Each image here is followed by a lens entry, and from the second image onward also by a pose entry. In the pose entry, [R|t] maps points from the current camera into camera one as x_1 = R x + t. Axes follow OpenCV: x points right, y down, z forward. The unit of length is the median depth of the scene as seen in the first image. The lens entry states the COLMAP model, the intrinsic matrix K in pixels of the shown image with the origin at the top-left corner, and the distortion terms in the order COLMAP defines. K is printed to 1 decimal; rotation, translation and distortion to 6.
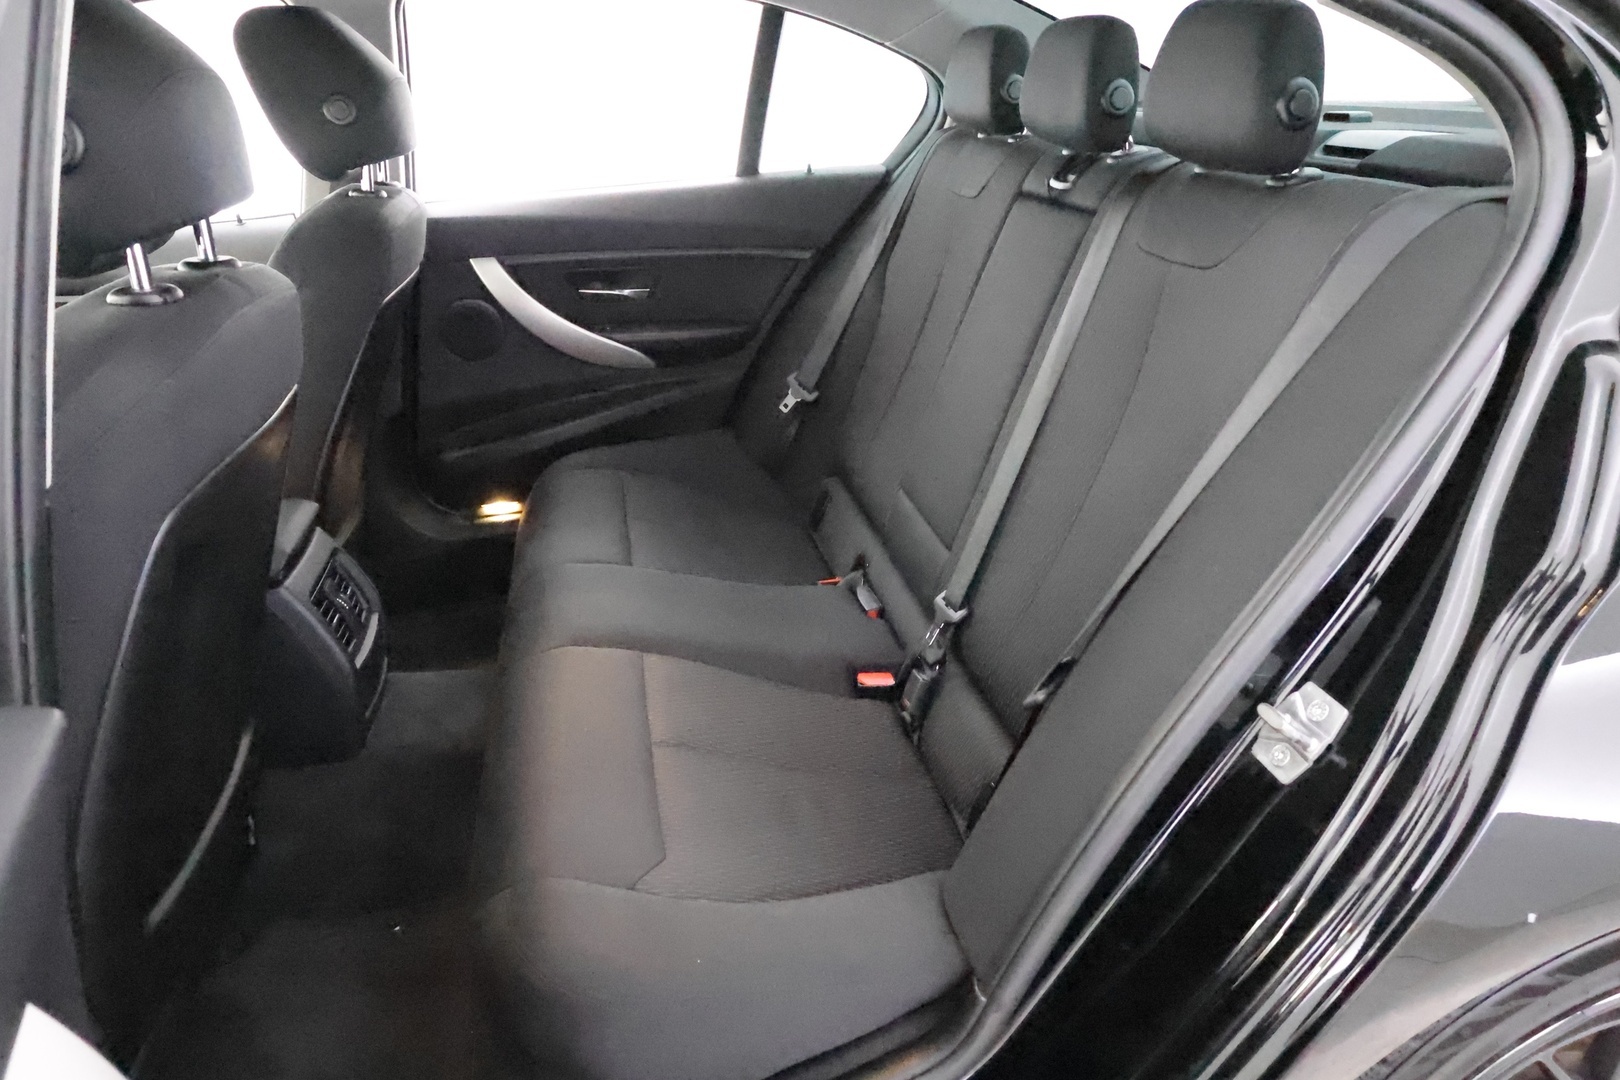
lens RADIAL K [[1074.3, 0, 817.1], [0, 1074.3, 562.7], [0, 0, 1]] dist [-0.006401, 0.000822]
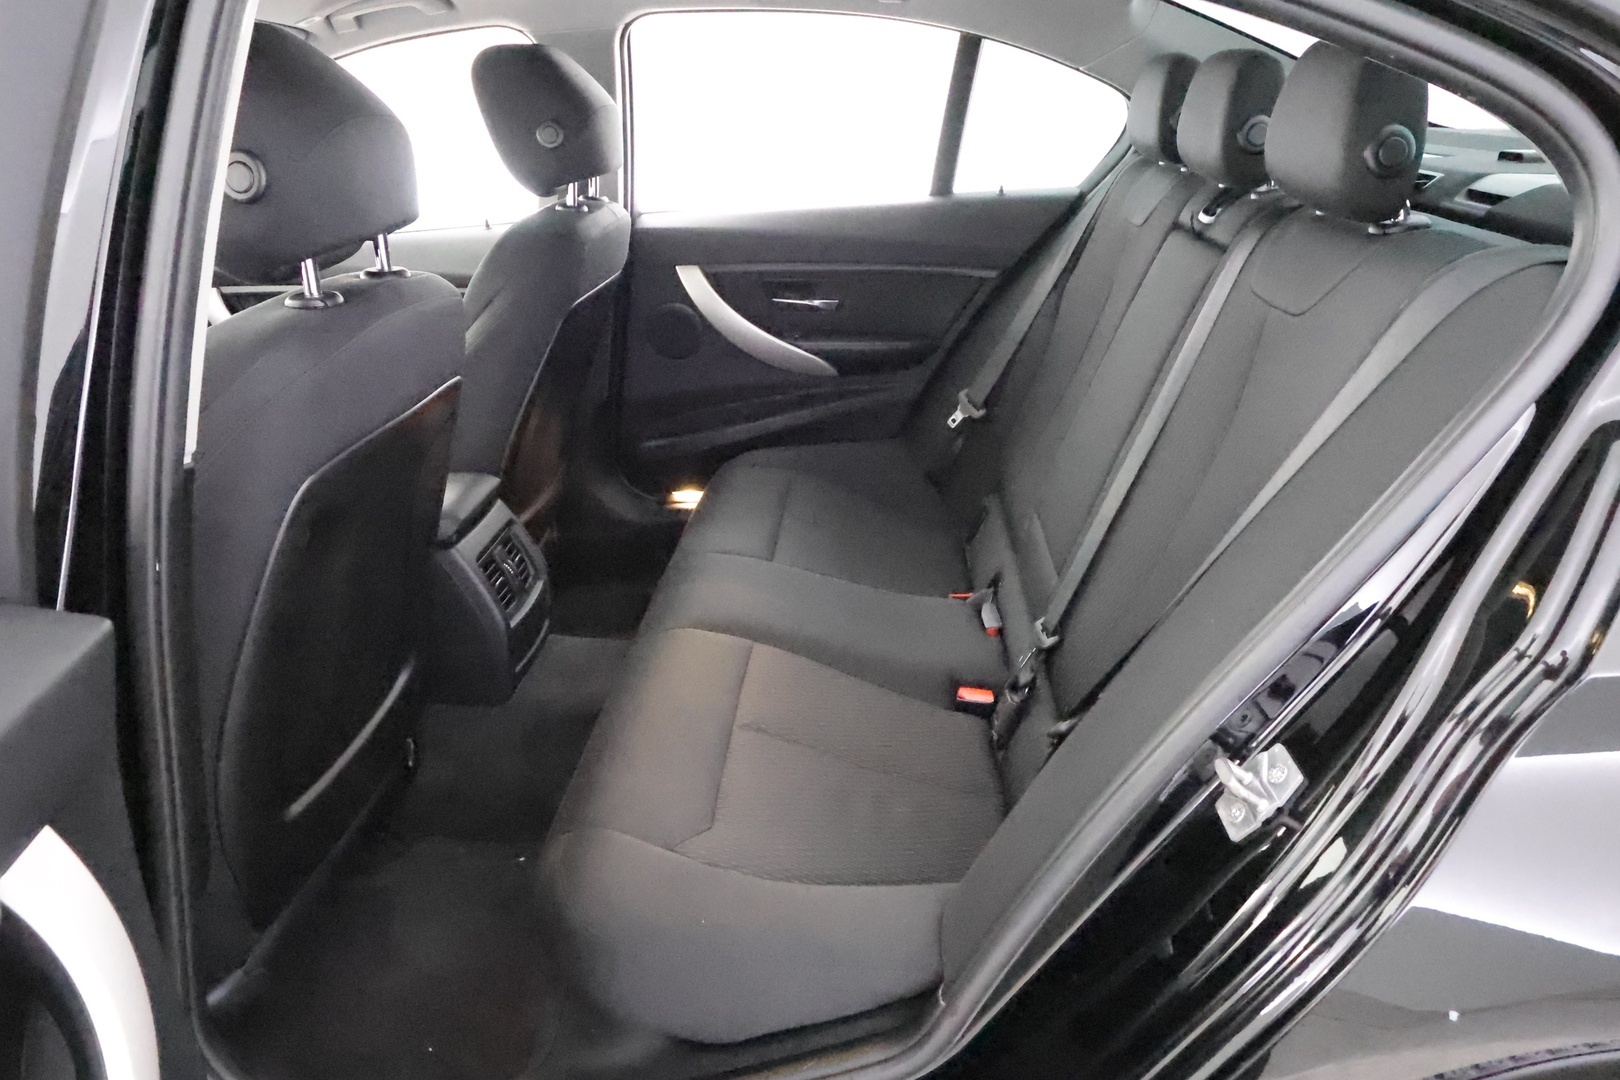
lens RADIAL K [[1074.3, 0, 817.1], [0, 1074.3, 562.7], [0, 0, 1]] dist [-0.006401, 0.000822]
pose [[0.968318, 0.100012, -0.228819, 0.129132], [-0.100774, 0.994874, 0.008380, -0.010118], [0.228484, 0.014944, 0.973433, -0.031610]]
